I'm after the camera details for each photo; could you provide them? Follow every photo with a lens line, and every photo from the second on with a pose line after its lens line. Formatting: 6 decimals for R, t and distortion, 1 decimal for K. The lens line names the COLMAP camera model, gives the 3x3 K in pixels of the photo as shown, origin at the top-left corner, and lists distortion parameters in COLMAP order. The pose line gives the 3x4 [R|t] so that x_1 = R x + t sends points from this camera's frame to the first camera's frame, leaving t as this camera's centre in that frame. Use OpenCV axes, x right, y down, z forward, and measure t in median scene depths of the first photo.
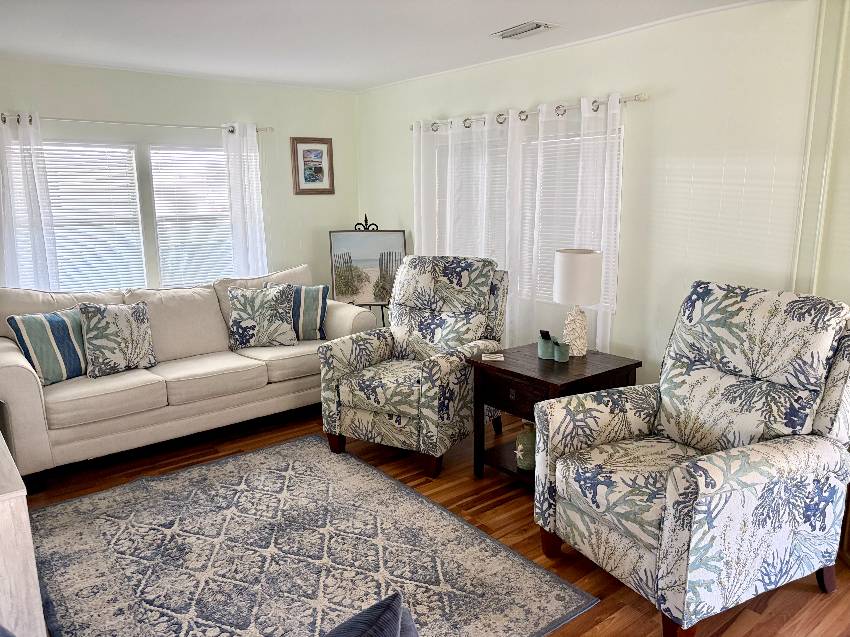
lens RADIAL K [[641.0, 0, 426.7], [0, 641.0, 326.2], [0, 0, 1]] dist [0.067476, -0.077091]
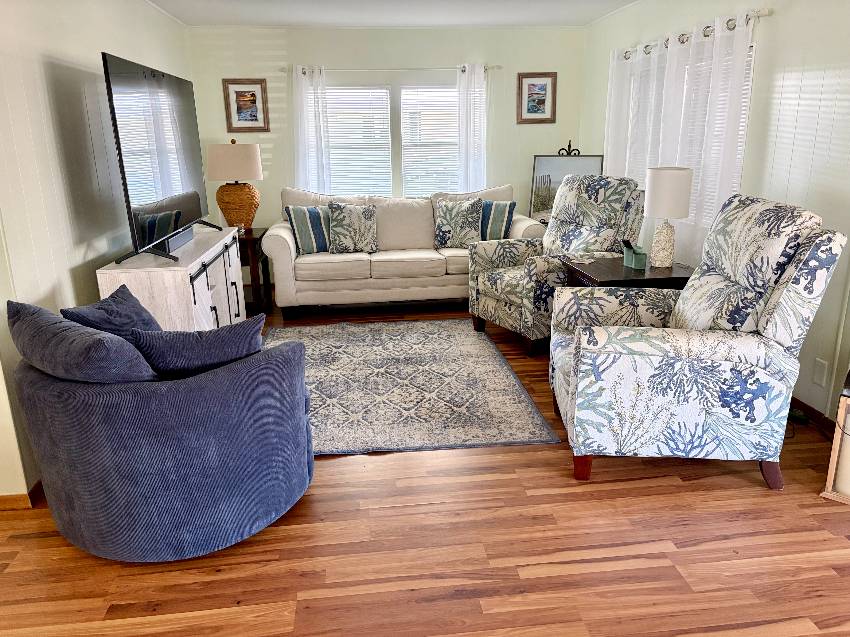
lens RADIAL K [[641.0, 0, 416.6], [0, 641.0, 323.0], [0, 0, 1]] dist [0.067476, -0.077091]
pose [[0.841434, 0.143790, -0.520877, 0.438377], [-0.099456, 0.988688, 0.112266, 0.054368], [0.531128, -0.042660, 0.846217, -0.137030]]
